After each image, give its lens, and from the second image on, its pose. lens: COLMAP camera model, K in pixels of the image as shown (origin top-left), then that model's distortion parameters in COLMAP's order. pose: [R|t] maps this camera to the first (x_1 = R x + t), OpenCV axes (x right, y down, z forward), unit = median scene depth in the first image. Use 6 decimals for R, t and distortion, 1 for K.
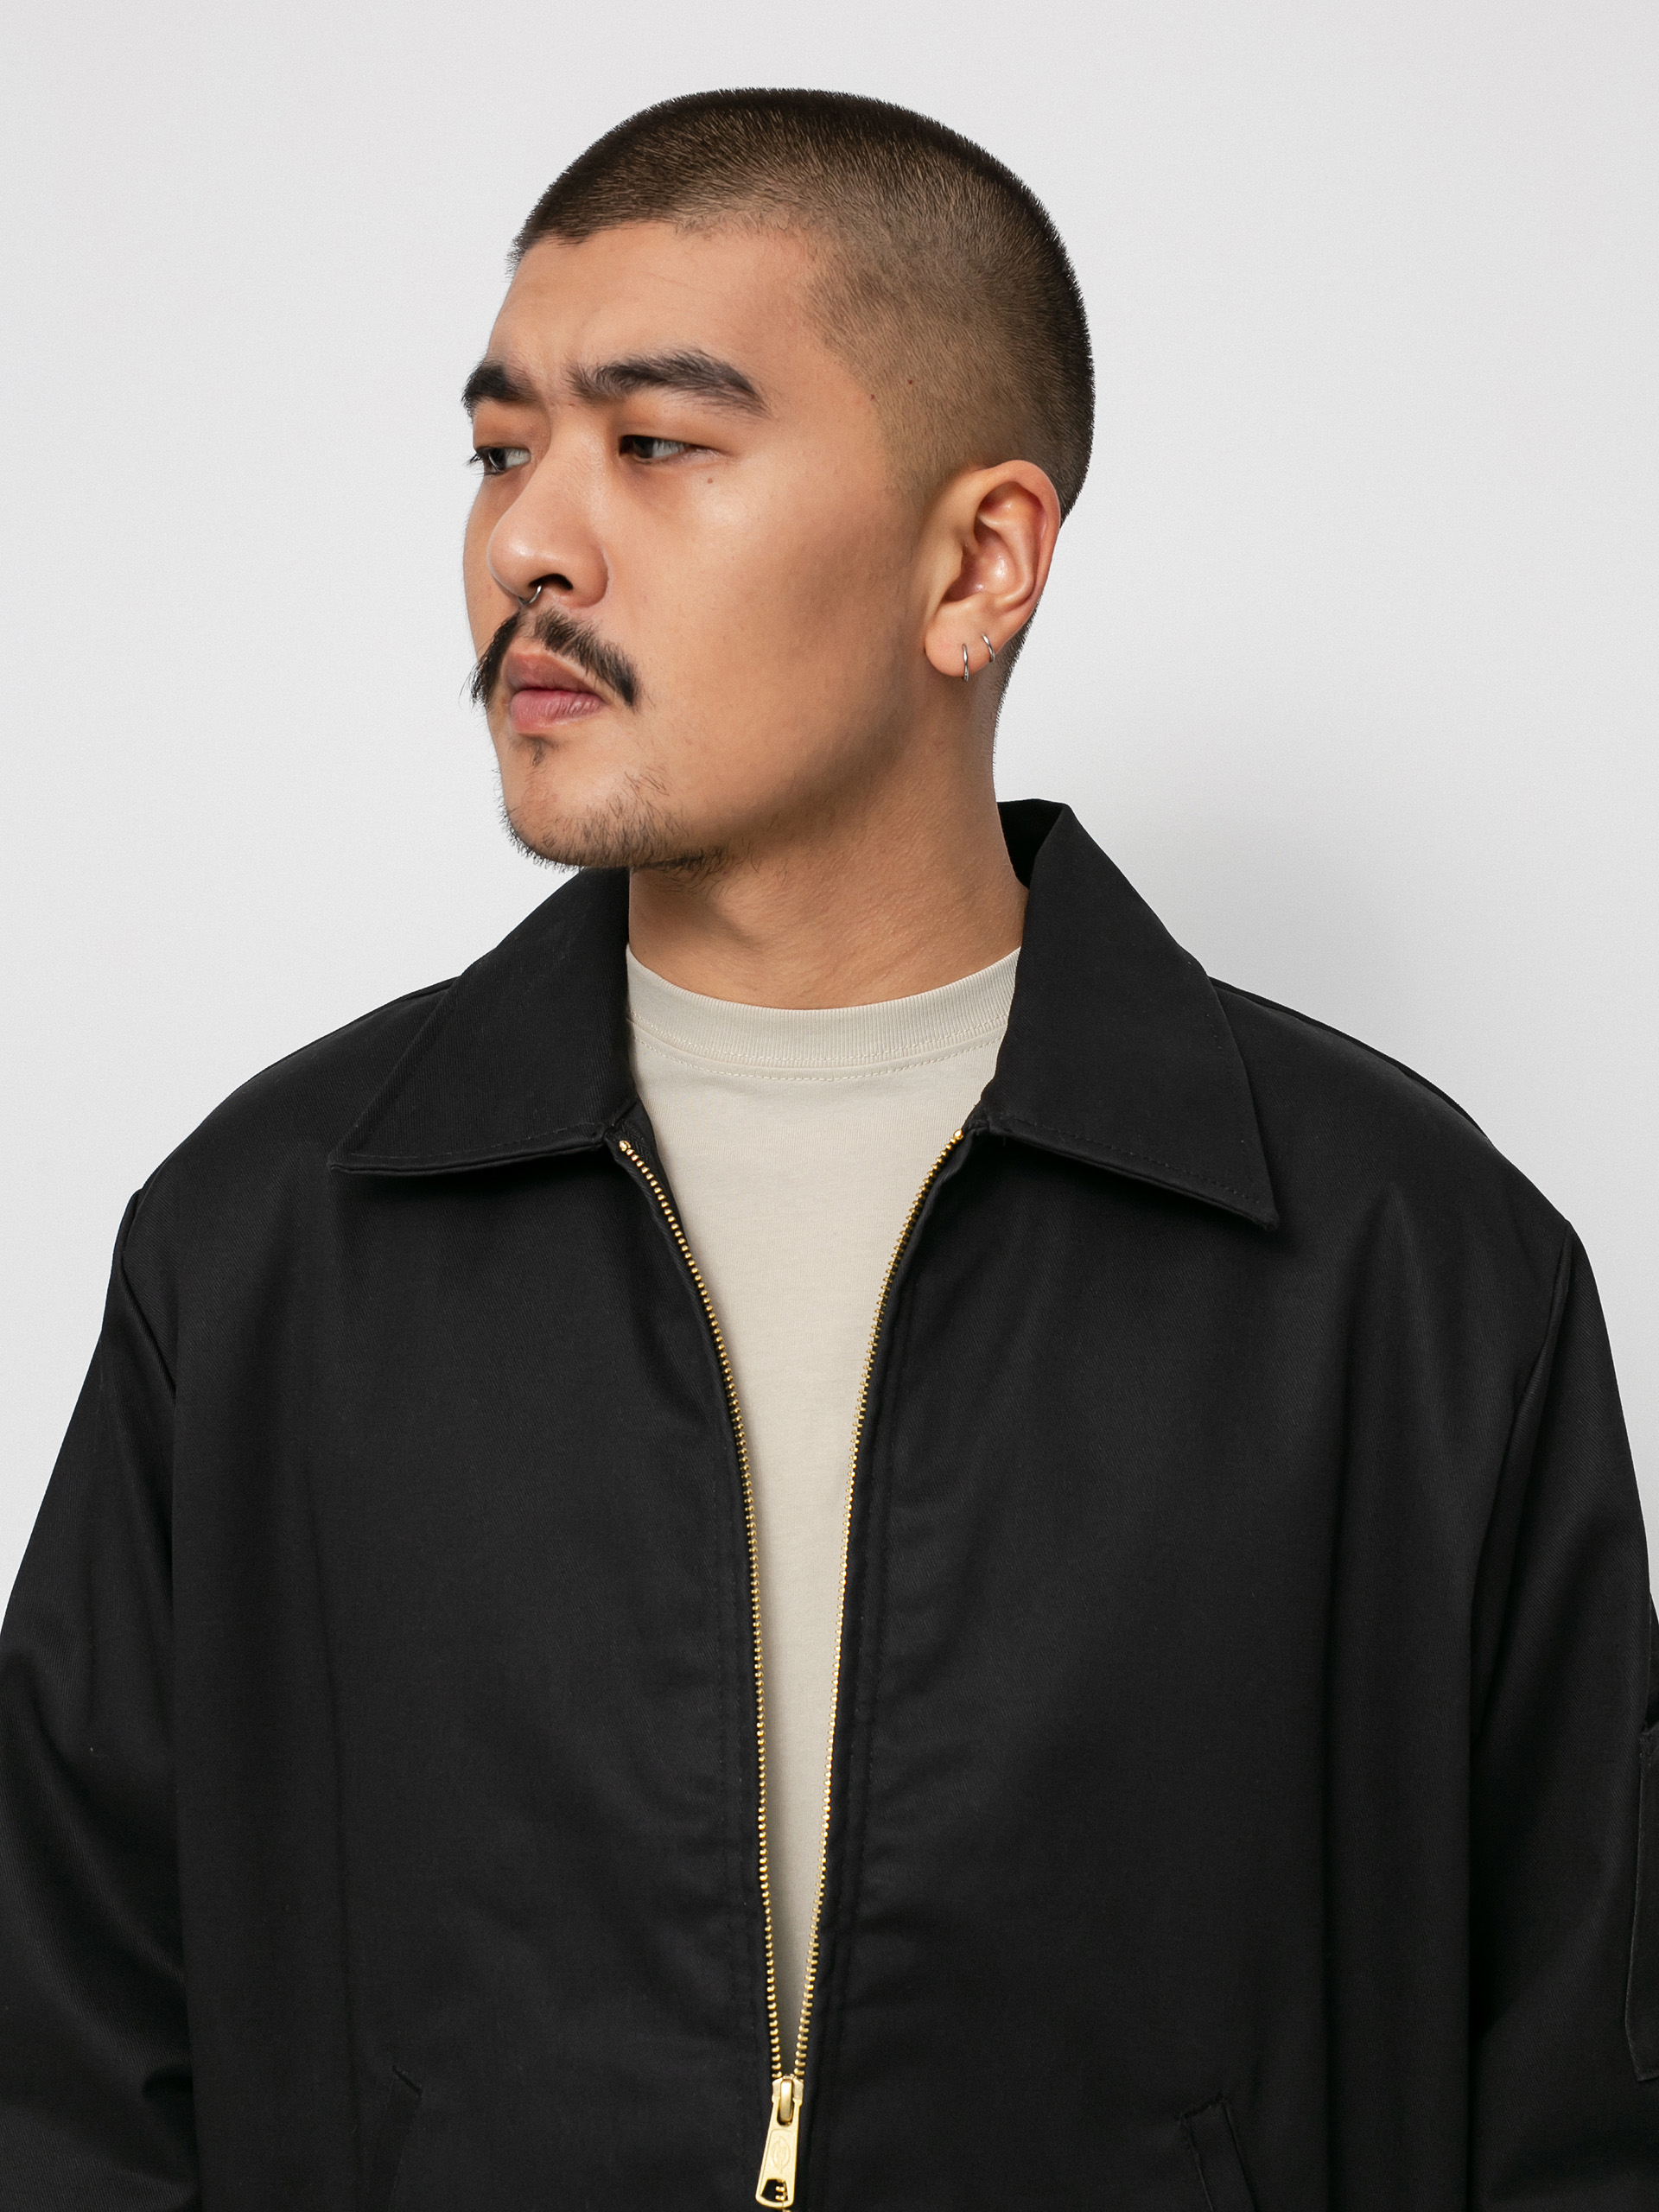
lens RADIAL K [[3349.5, 0, 829.5], [0, 3349.5, 1106.0], [0, 0, 1]] dist [-0.149814, 0.006186]
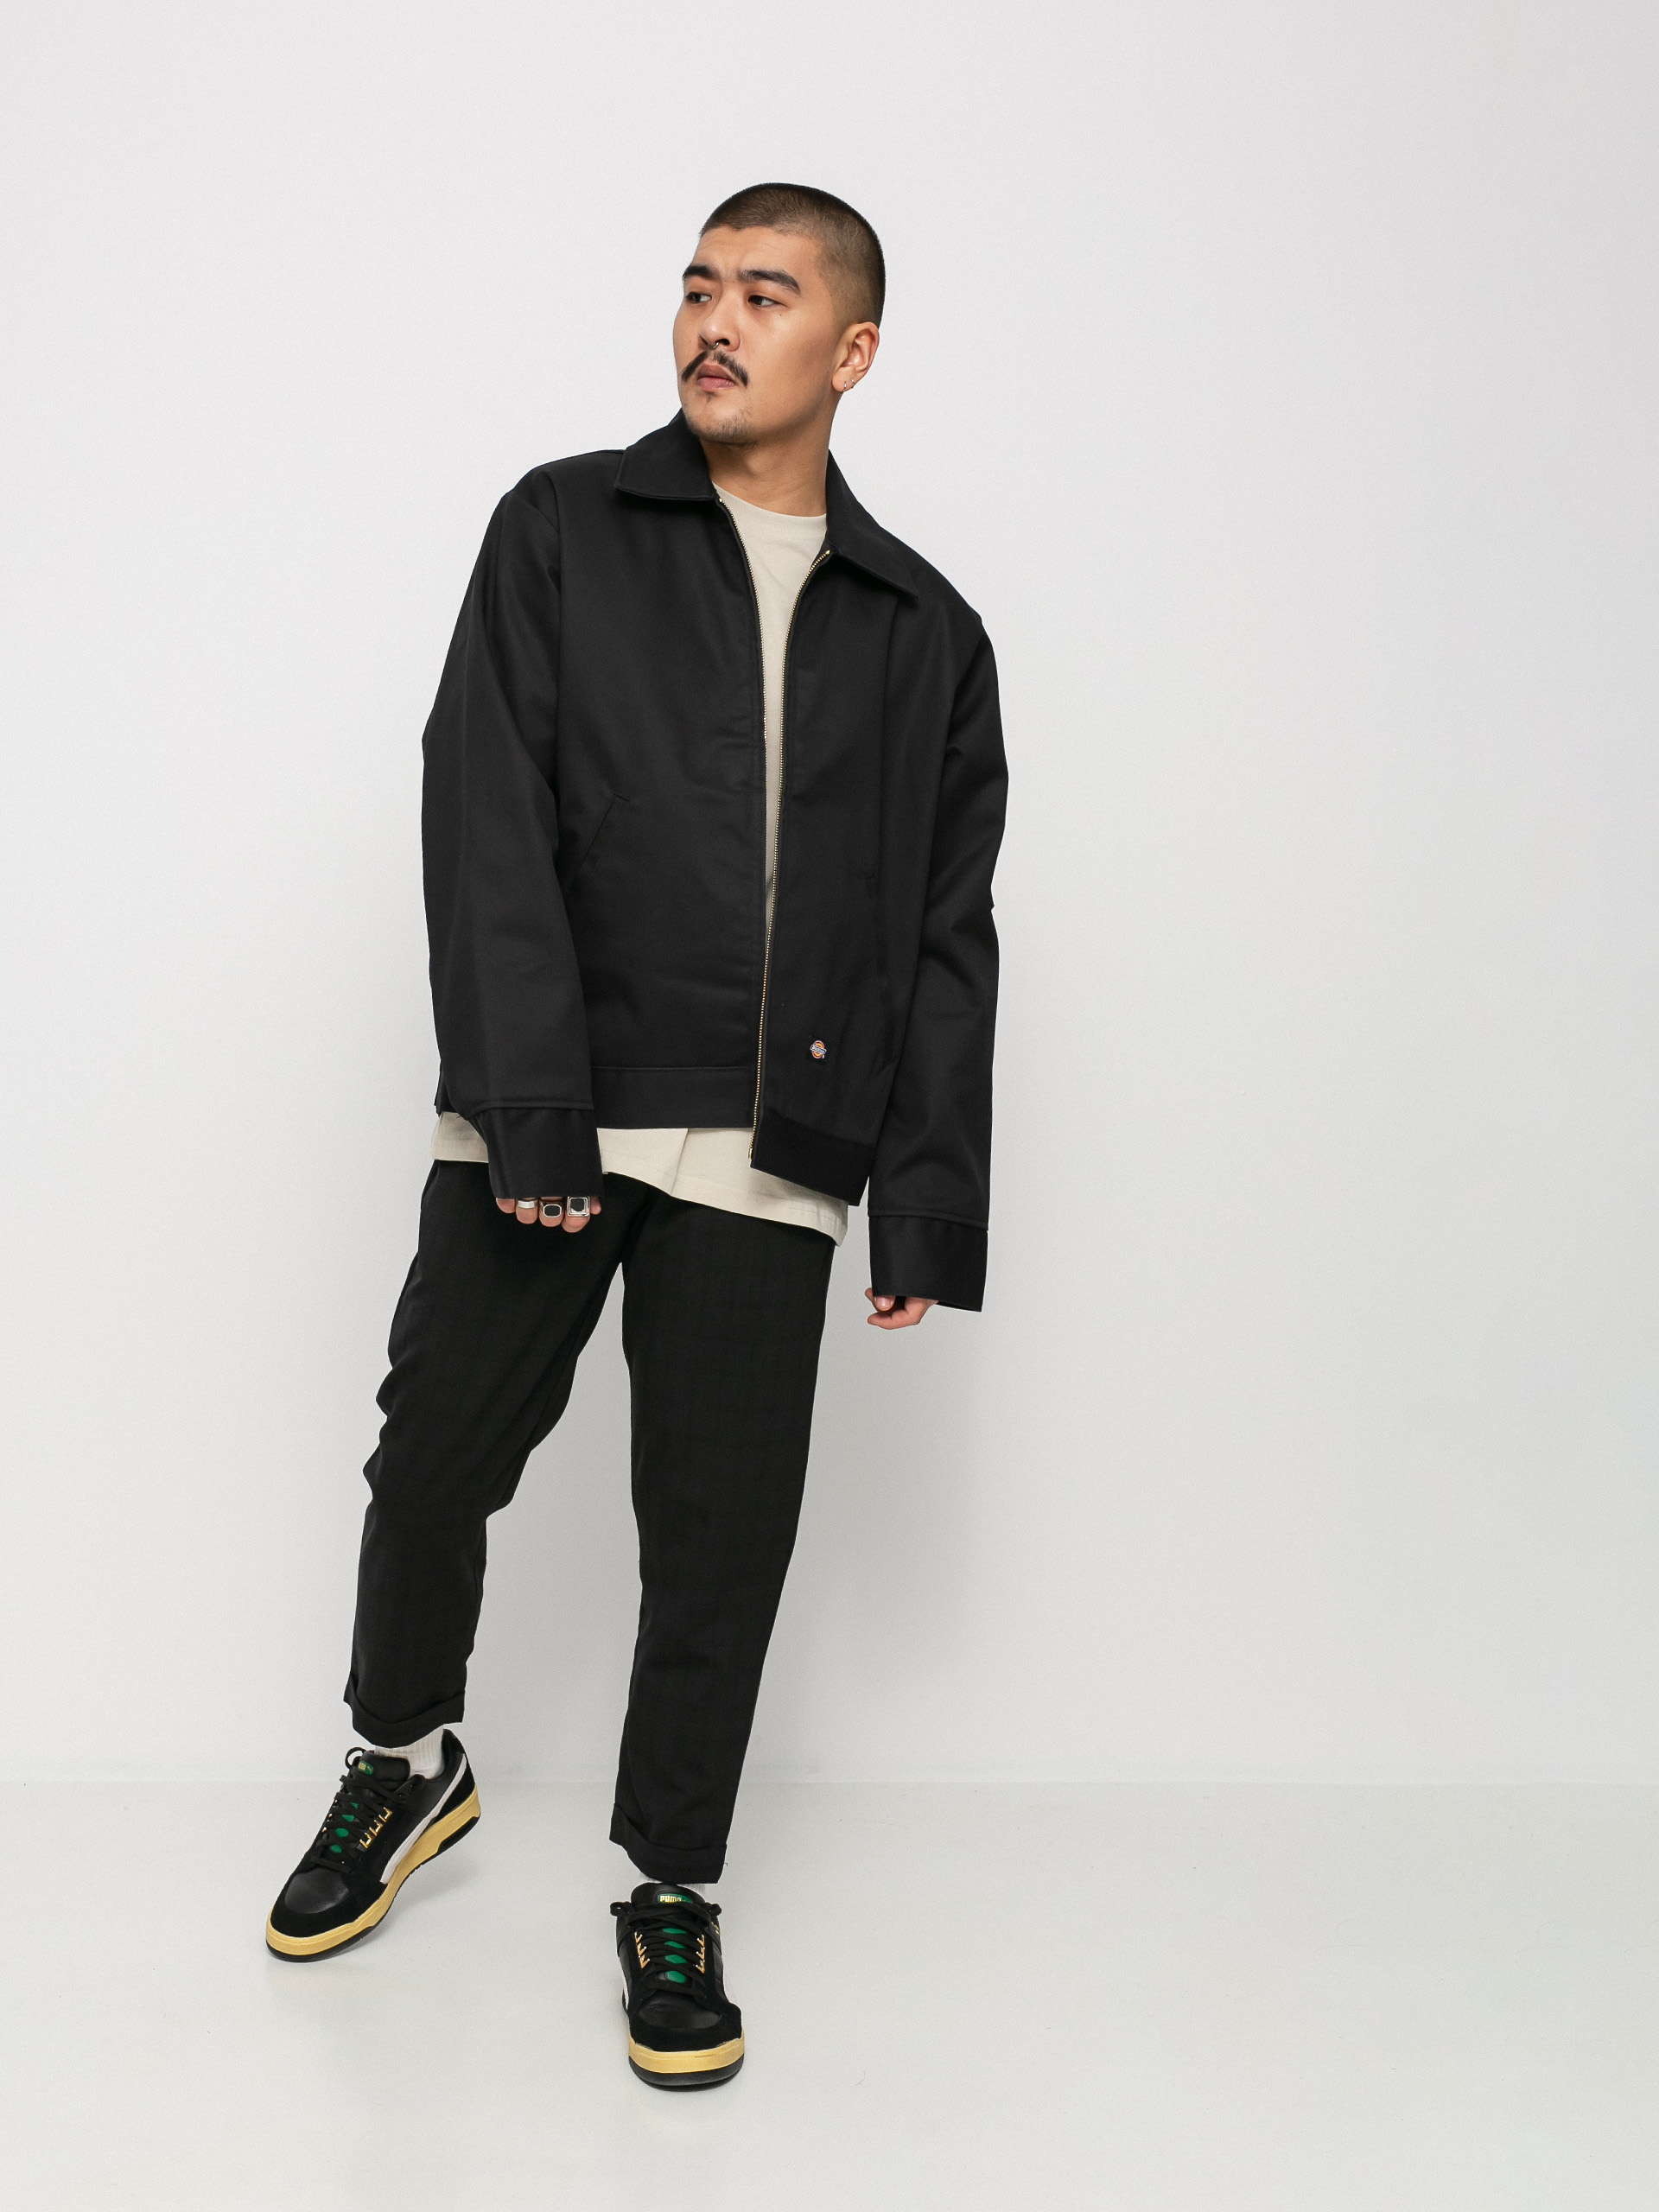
lens RADIAL K [[3349.5, 0, 829.5], [0, 3349.5, 1106.0], [0, 0, 1]] dist [-0.149814, 0.006186]
pose [[0.959293, 0.071546, 0.273200, -0.749188], [-0.077117, 0.996975, 0.009693, 0.485552], [-0.271680, -0.030367, 0.961908, -1.896705]]
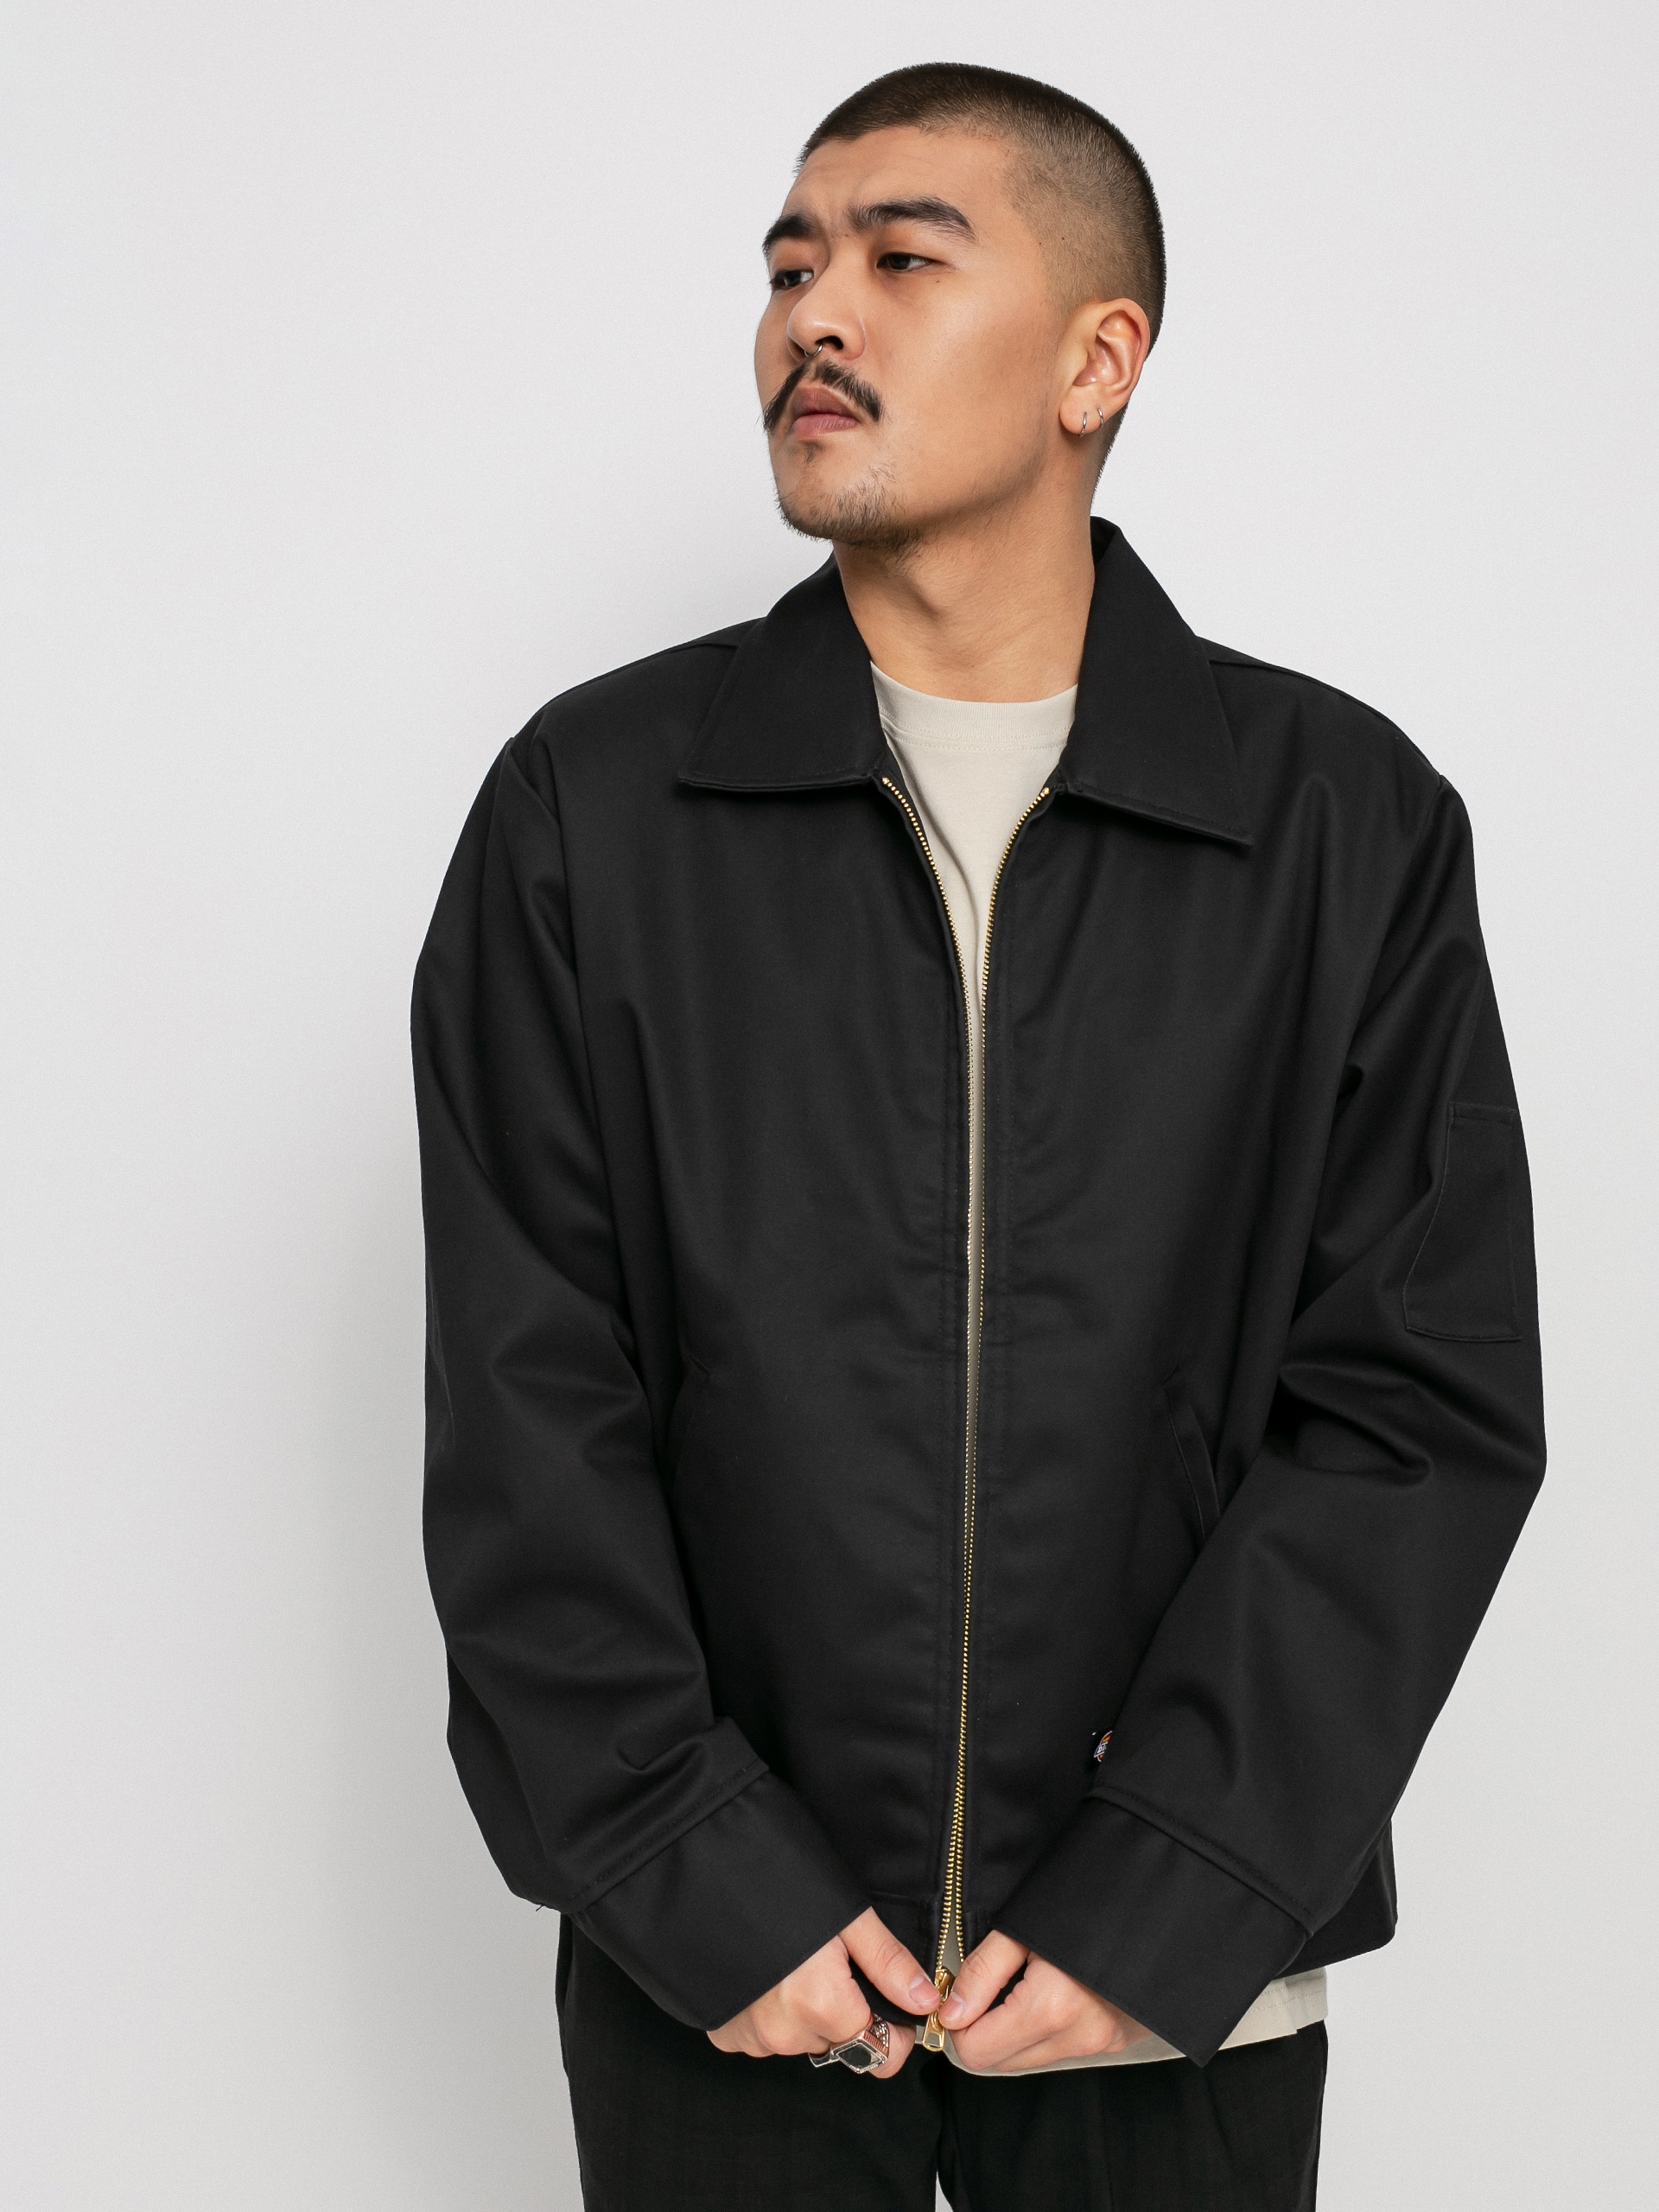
lens RADIAL K [[3349.5, 0, 829.5], [0, 3349.5, 1106.0], [0, 0, 1]] dist [-0.149814, 0.006186]
pose [[0.997109, 0.056496, 0.050810, -0.140084], [-0.049527, 0.990371, -0.129273, 0.390454], [-0.057624, 0.126383, 0.990306, -0.481853]]
